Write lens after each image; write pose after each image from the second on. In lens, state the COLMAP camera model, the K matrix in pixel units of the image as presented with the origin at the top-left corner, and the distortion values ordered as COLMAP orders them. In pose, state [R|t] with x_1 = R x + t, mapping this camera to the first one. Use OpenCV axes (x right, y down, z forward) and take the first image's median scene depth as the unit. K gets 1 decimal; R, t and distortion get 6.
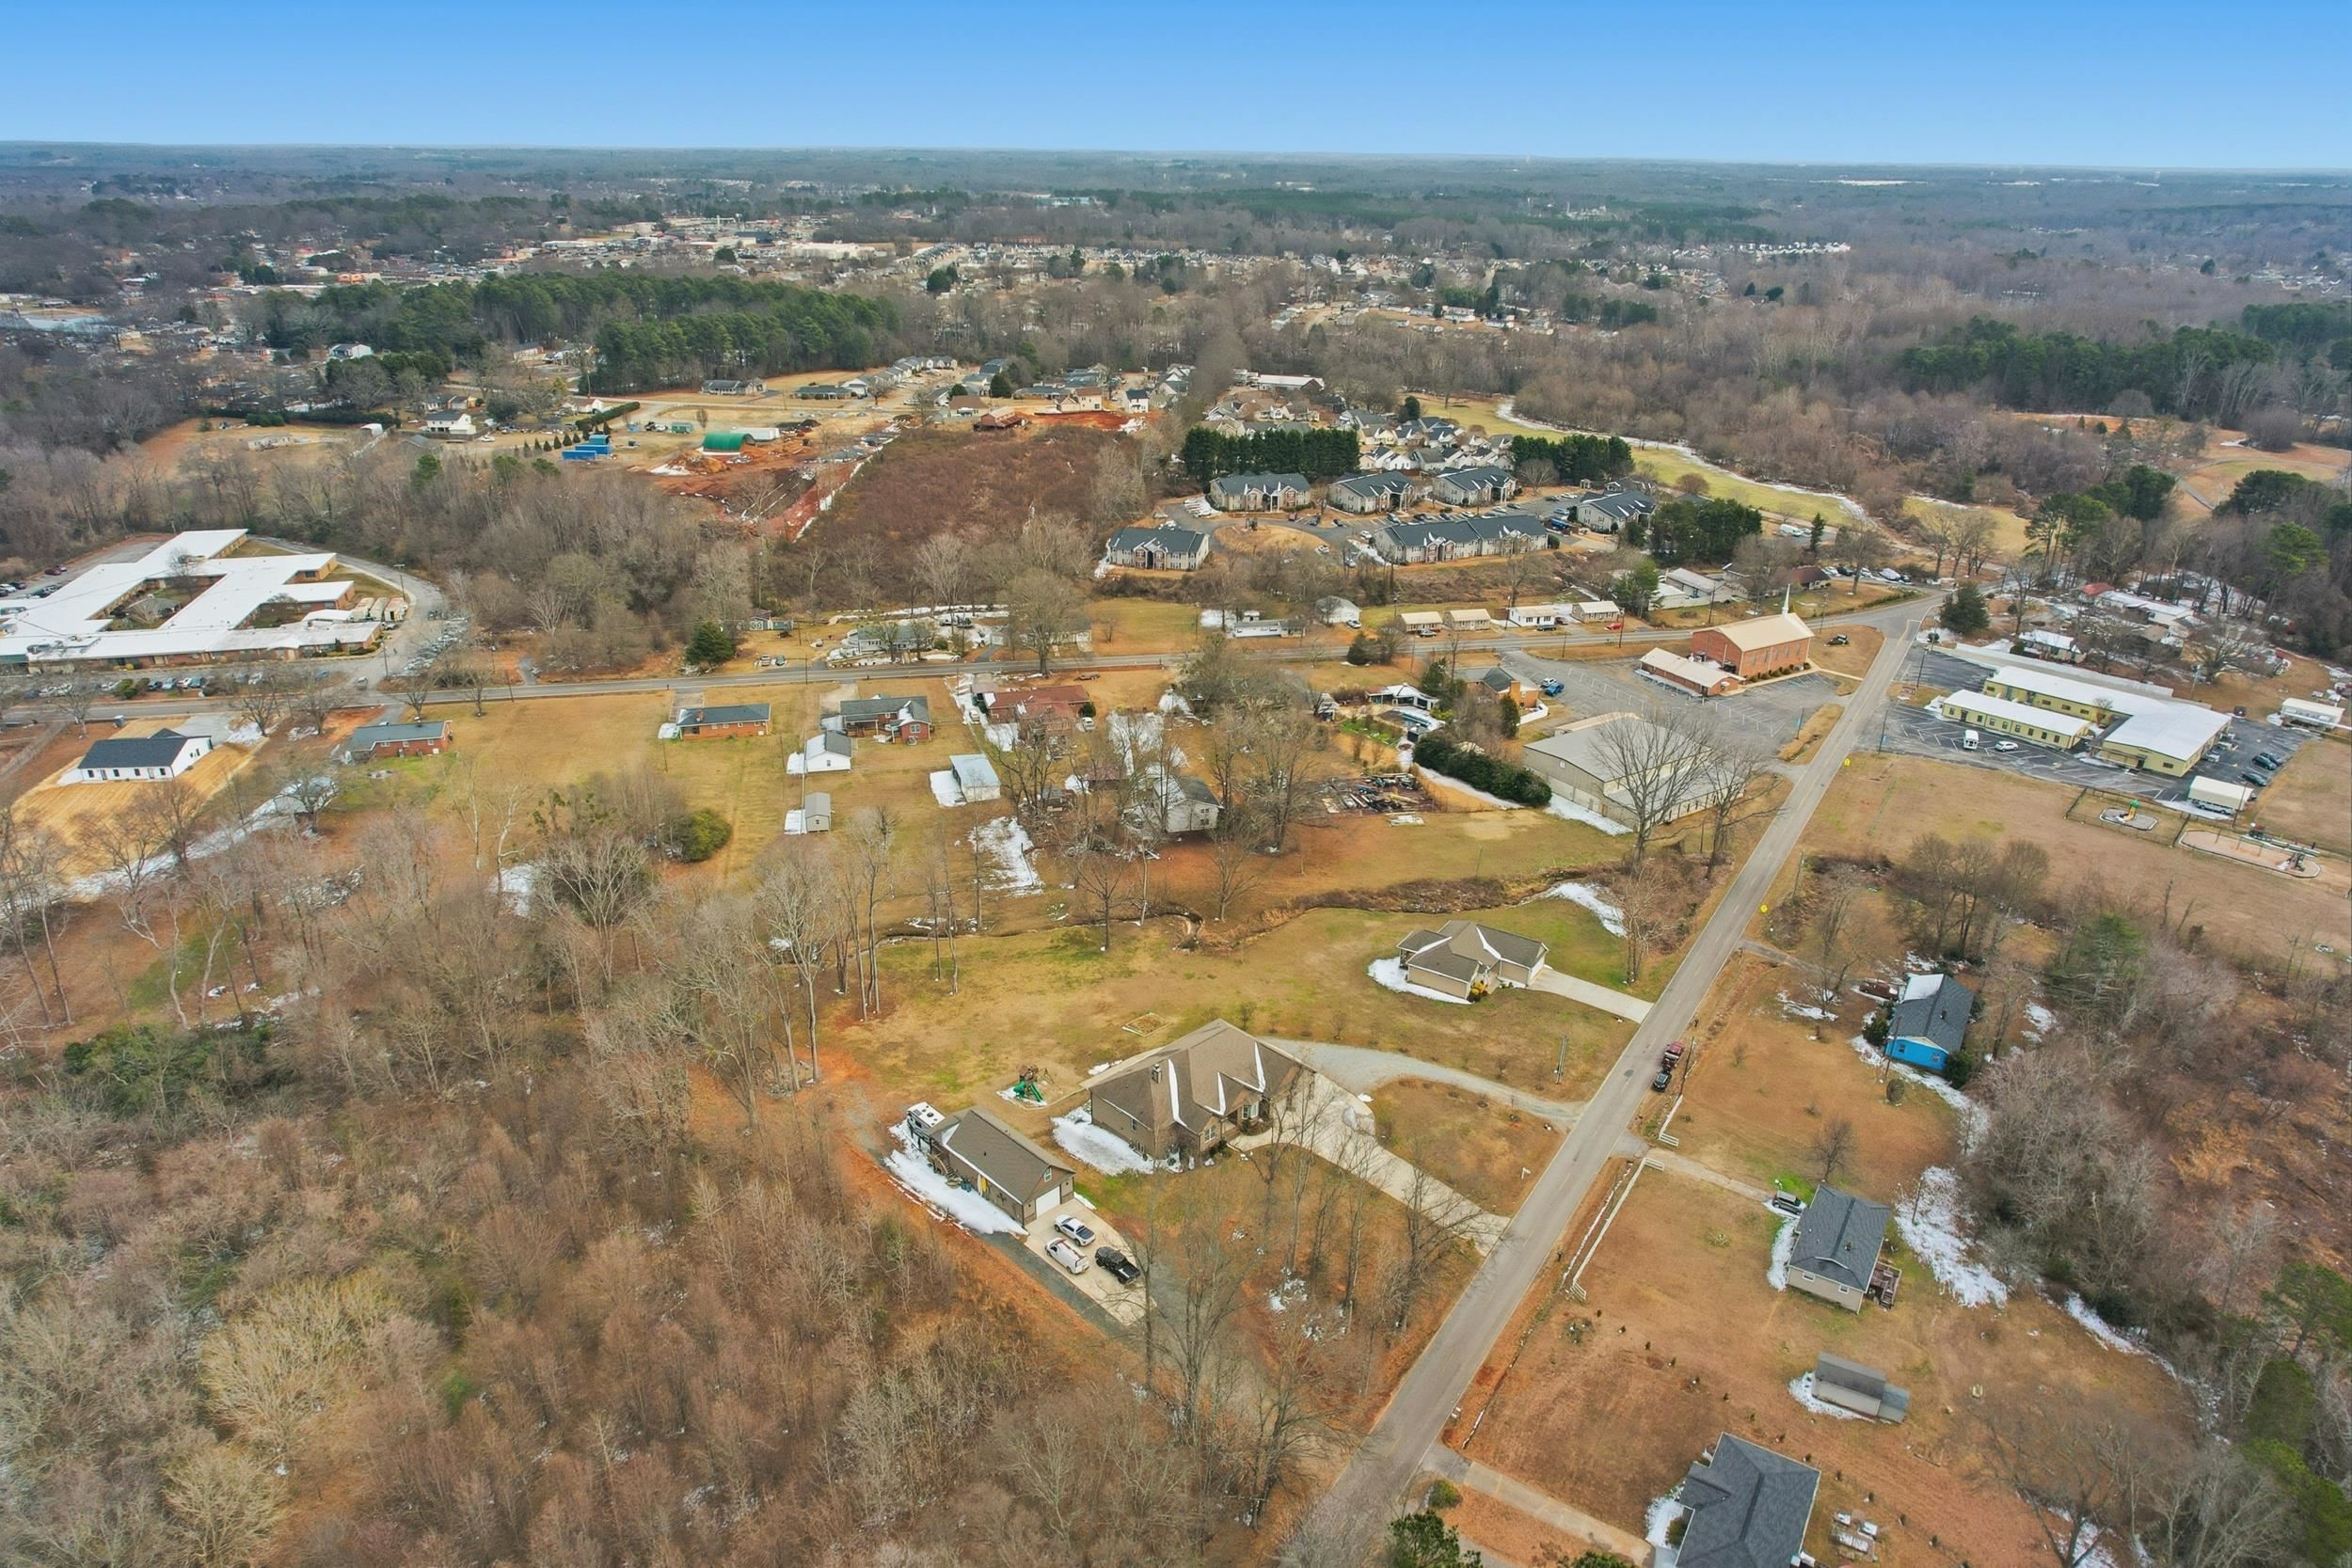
lens RADIAL K [[1504.8, 0, 1176.0], [0, 1504.8, 784.0], [0, 0, 1]] dist [-0.049450, -0.000866]
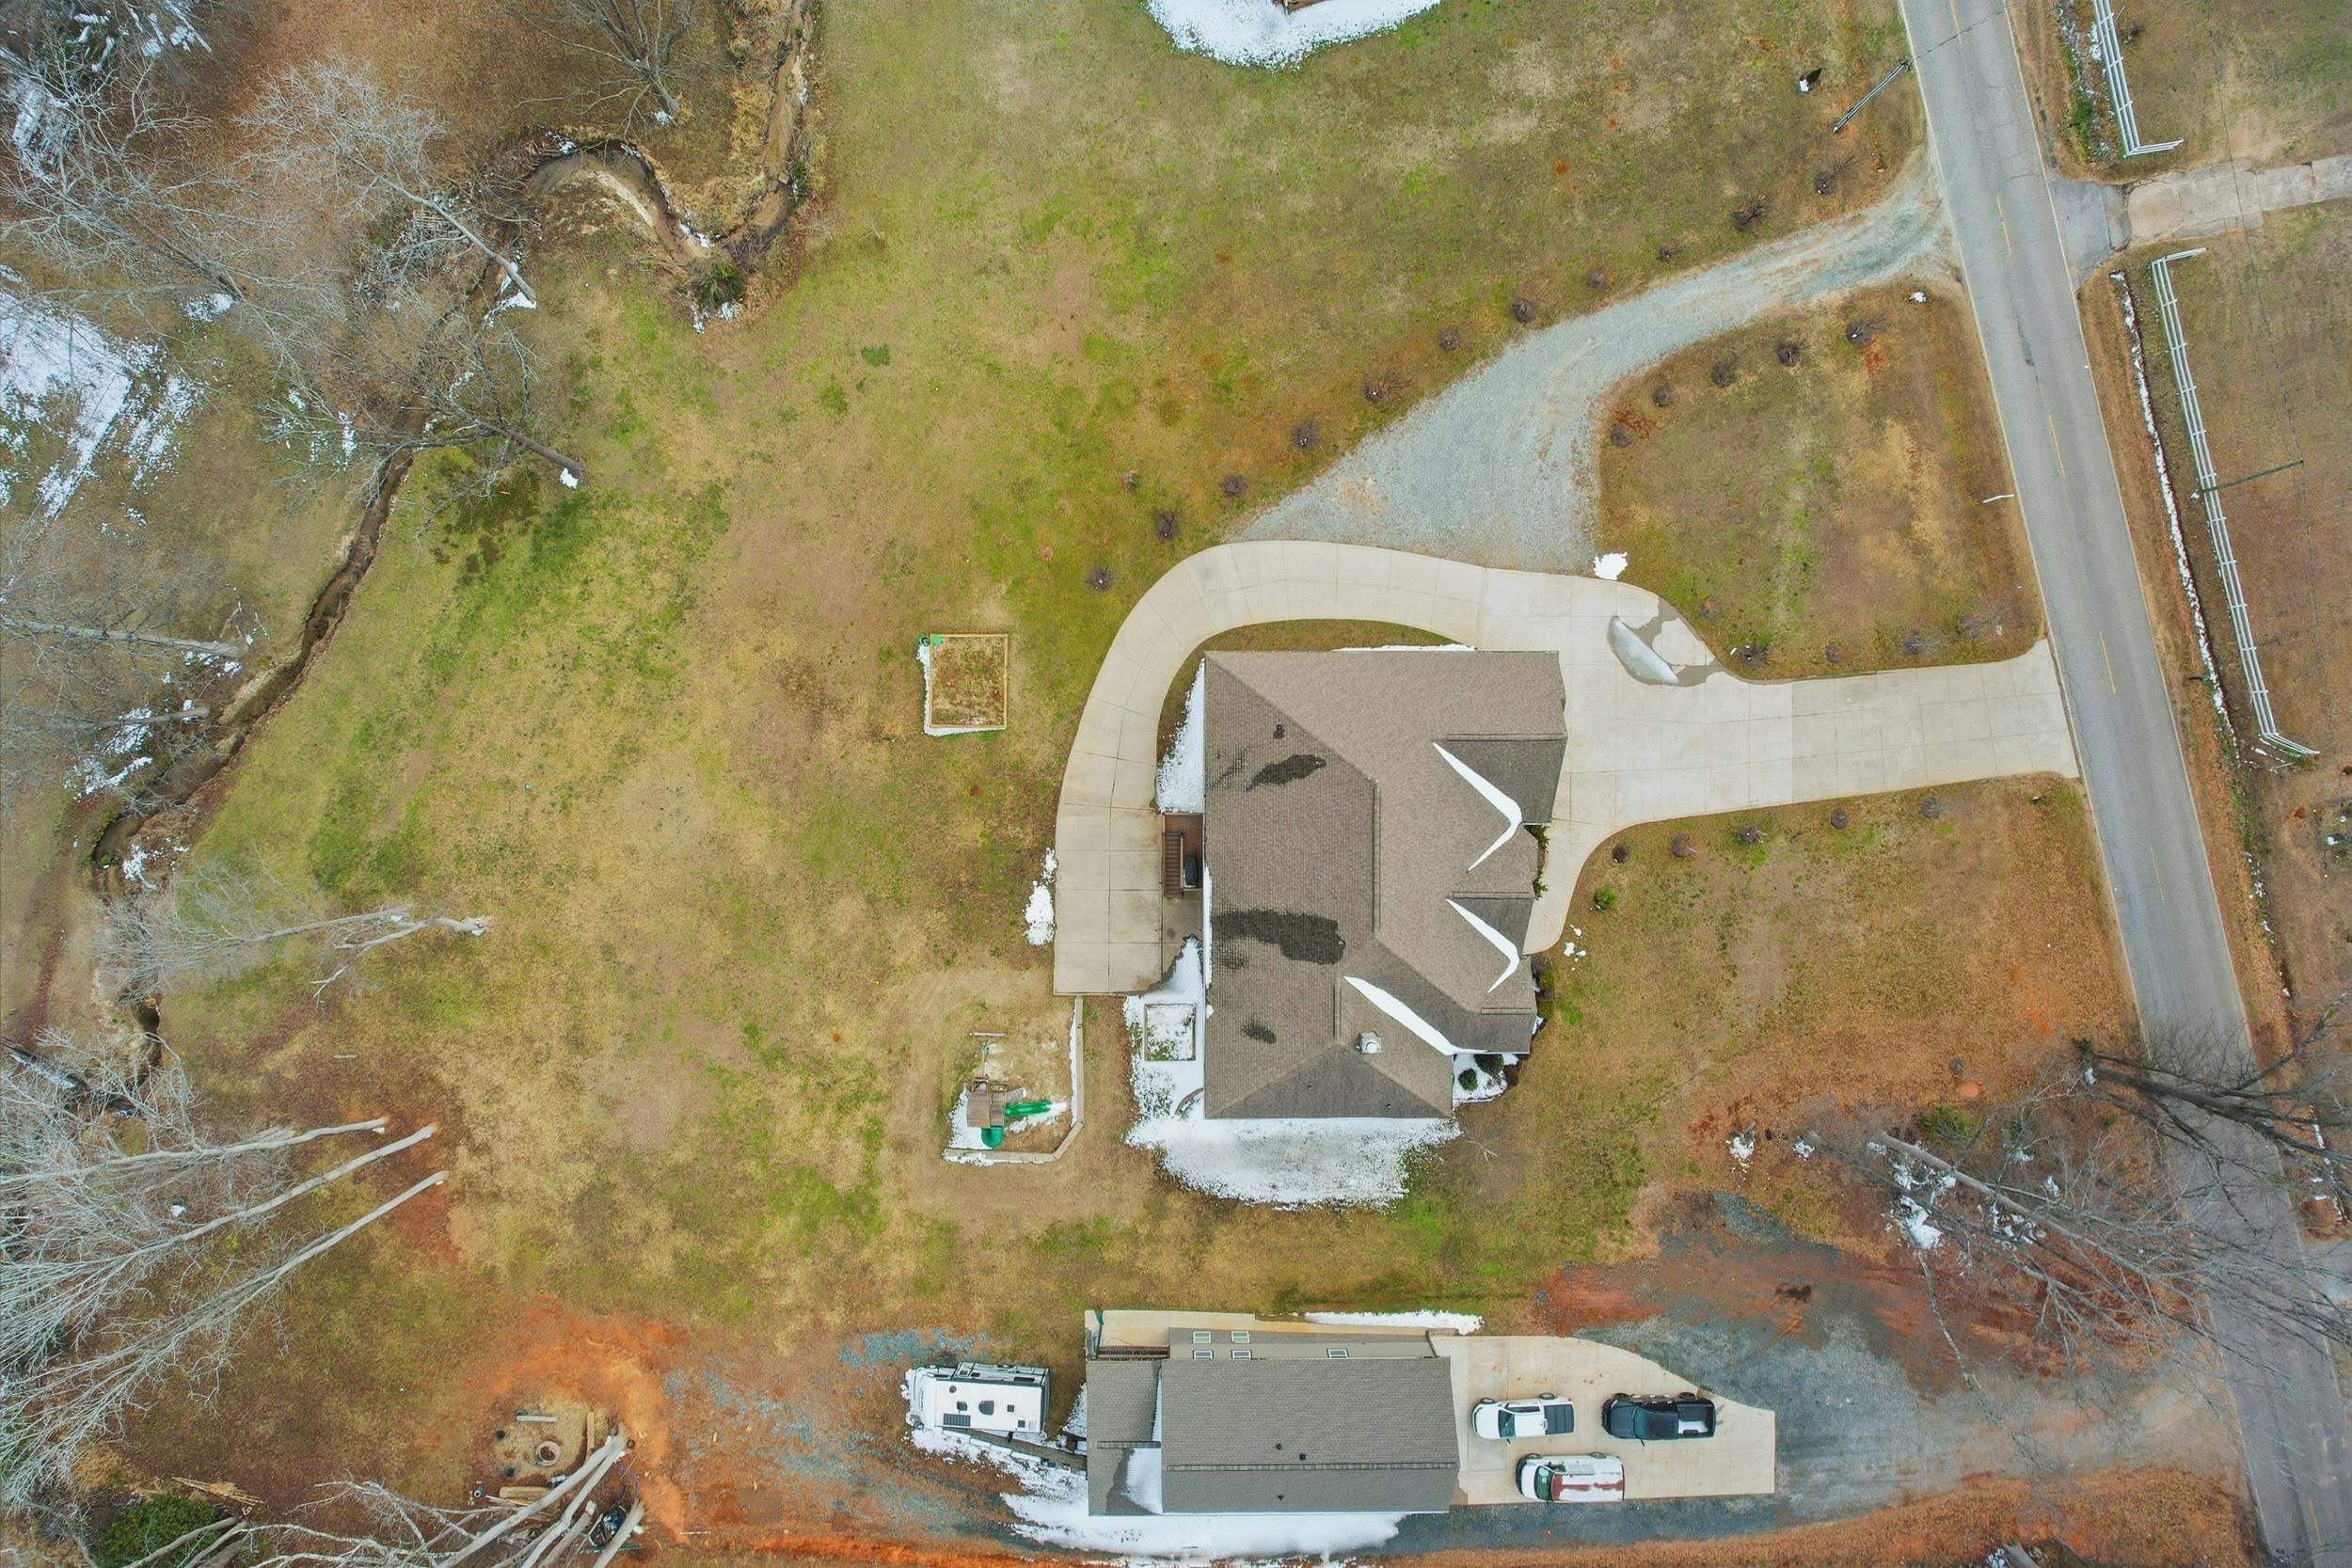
lens RADIAL K [[1504.8, 0, 1176.0], [0, 1504.8, 784.0], [0, 0, 1]] dist [-0.049450, -0.000866]
pose [[0.700597, -0.712614, -0.036675, 0.014907], [0.299180, 0.246697, 0.921755, -0.170557], [-0.647808, -0.656751, 0.386035, 0.802327]]
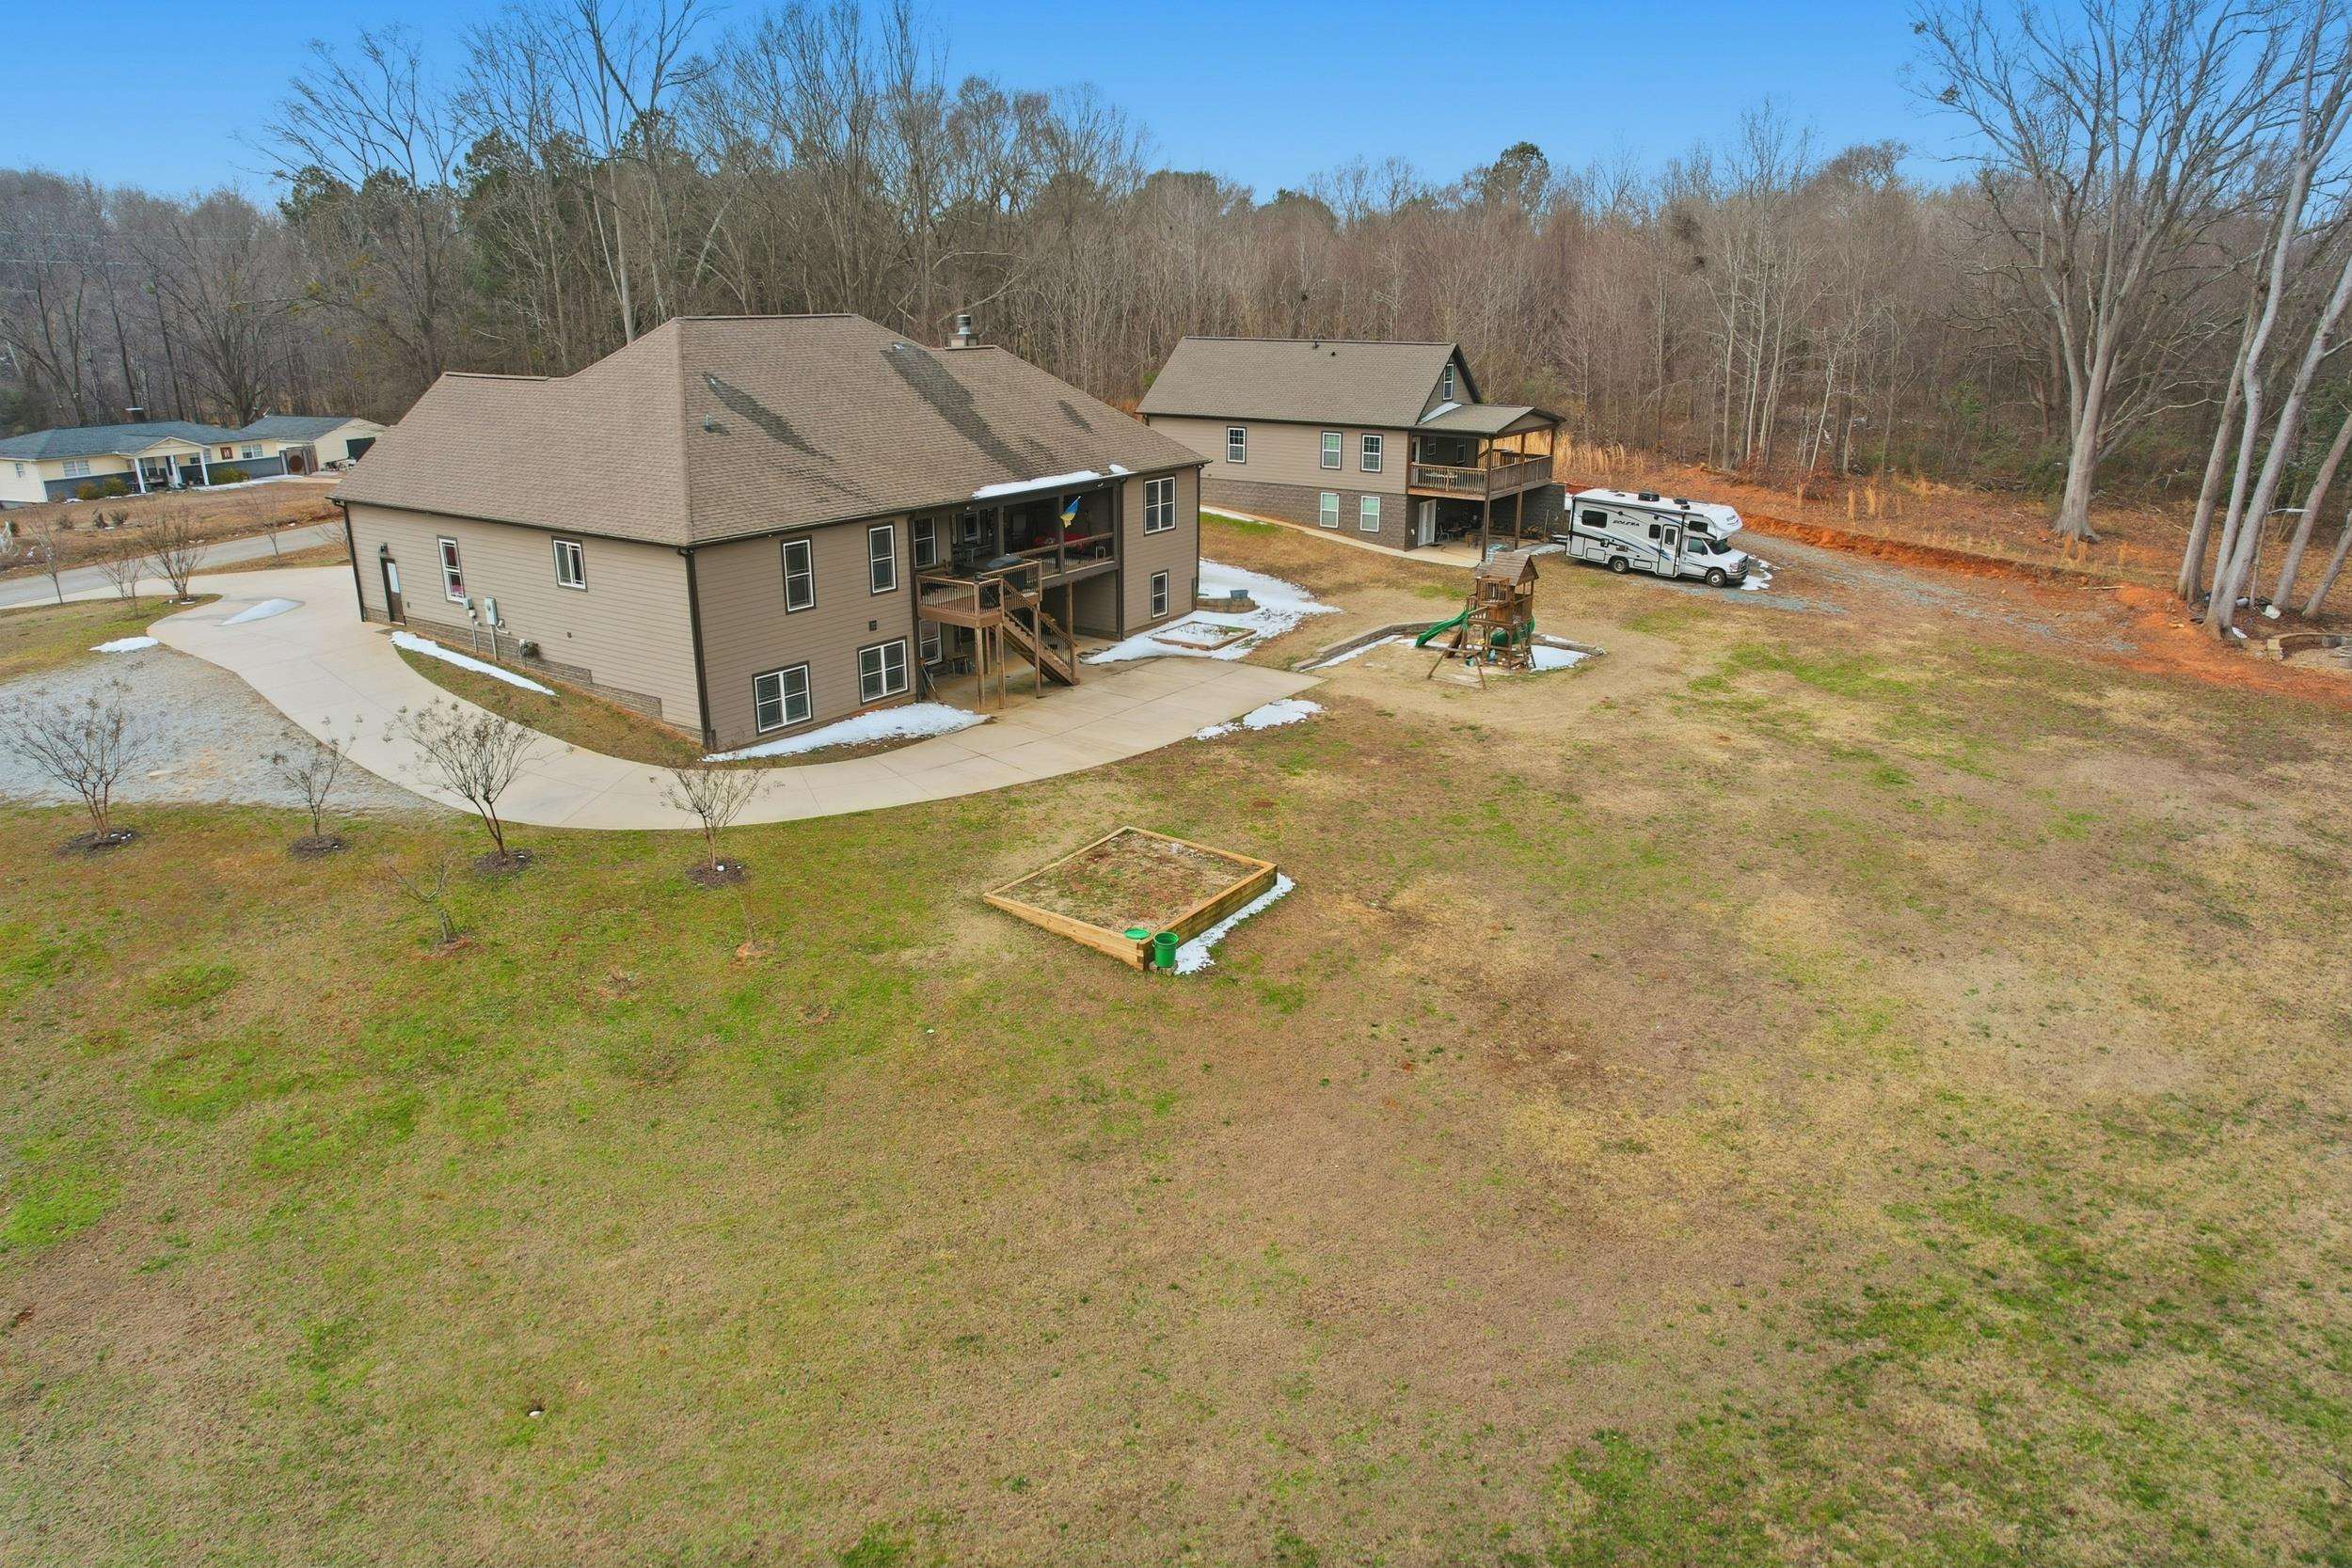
lens RADIAL K [[1491.7, 0, 1176.0], [0, 1491.7, 784.0], [0, 0, 1]] dist [-0.034523, 0.003688]
pose [[-0.981056, 0.036057, -0.190341, 0.007181], [-0.102905, 0.735457, 0.669712, 0.047754], [0.164135, 0.676612, -0.717813, 1.102587]]
